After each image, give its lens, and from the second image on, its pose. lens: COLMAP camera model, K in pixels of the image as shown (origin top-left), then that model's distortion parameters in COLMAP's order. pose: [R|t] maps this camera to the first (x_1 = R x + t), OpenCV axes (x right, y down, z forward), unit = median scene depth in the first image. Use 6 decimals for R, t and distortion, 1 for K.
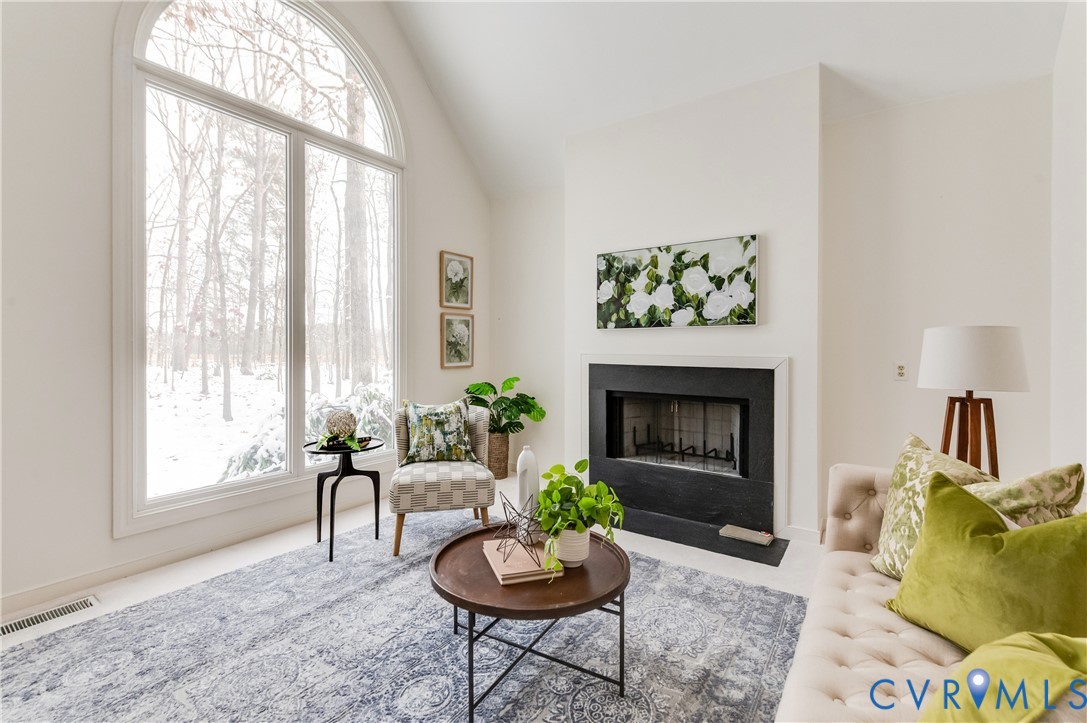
lens RADIAL K [[481.0, 0, 540.3], [0, 481.0, 348.5], [0, 0, 1]] dist [-0.000174, -0.000750]
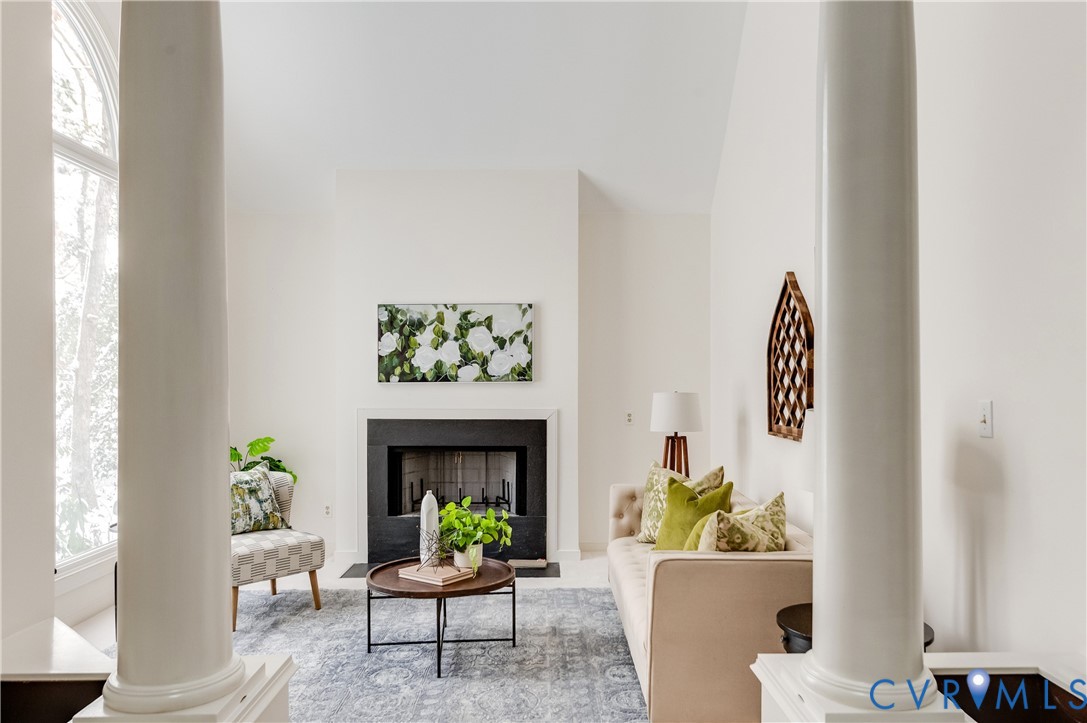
lens RADIAL K [[836.2, 0, 544.6], [0, 836.2, 365.2], [0, 0, 1]] dist [0.003159, -0.000940]
pose [[0.810845, 0.000130, 0.585261, -0.671915], [0.003626, 0.999980, -0.005246, -0.074624], [-0.585250, 0.006376, 0.810828, -0.617067]]
